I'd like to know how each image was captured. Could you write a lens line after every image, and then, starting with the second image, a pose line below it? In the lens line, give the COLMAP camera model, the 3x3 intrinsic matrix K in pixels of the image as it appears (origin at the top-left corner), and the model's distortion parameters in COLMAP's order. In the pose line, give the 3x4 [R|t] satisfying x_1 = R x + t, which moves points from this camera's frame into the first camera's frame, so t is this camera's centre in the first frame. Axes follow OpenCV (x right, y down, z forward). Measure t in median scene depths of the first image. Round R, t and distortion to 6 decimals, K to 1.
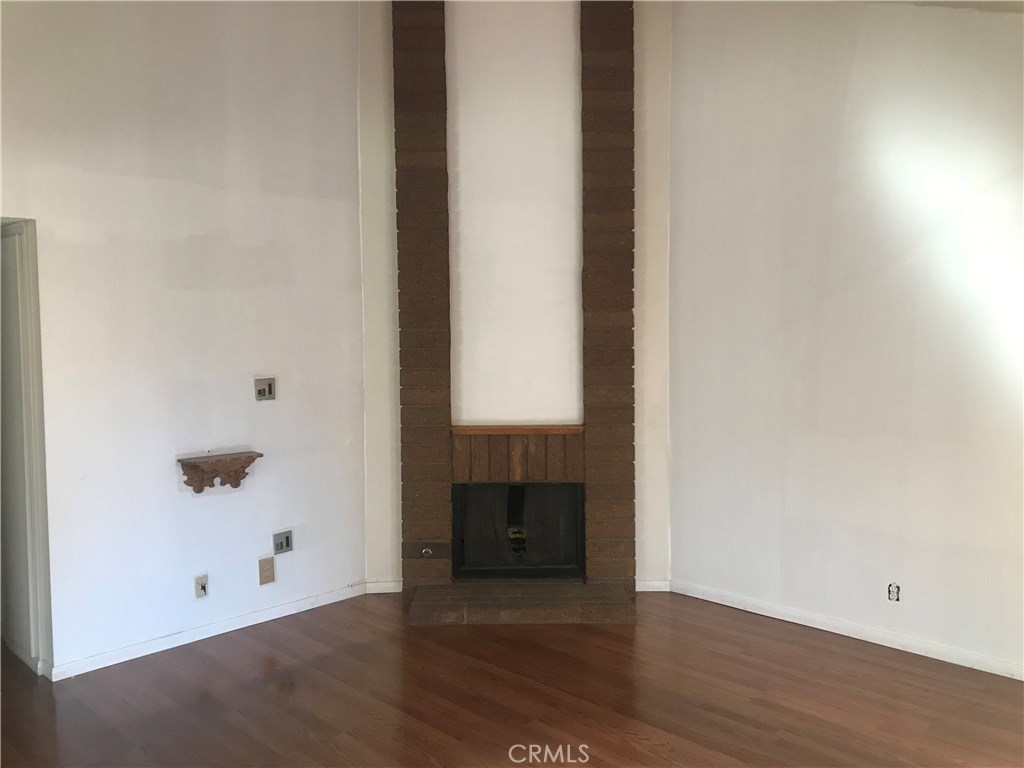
lens RADIAL K [[840.9, 0, 510.1], [0, 840.9, 381.0], [0, 0, 1]] dist [0.031394, -0.021906]
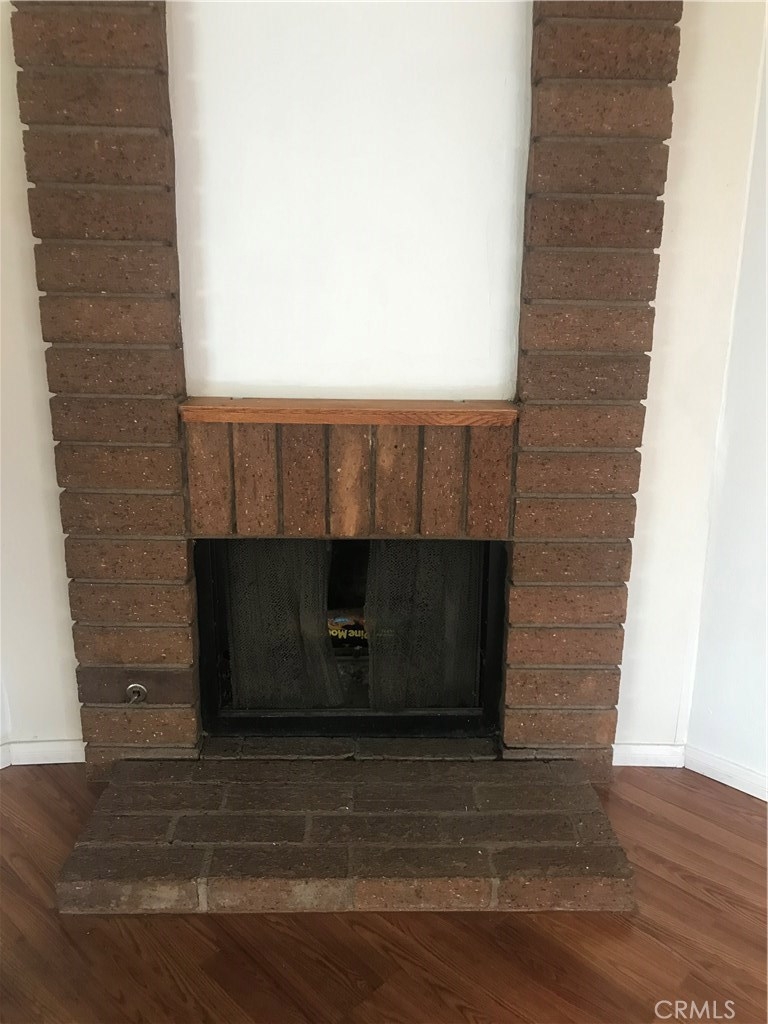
lens RADIAL K [[840.9, 0, 385.0], [0, 840.9, 497.3], [0, 0, 1]] dist [0.031394, -0.021906]
pose [[0.999773, 0.018378, 0.010798, 0.021643], [-0.020220, 0.978025, 0.207506, 0.014842], [-0.006747, -0.207678, 0.978174, 0.602588]]
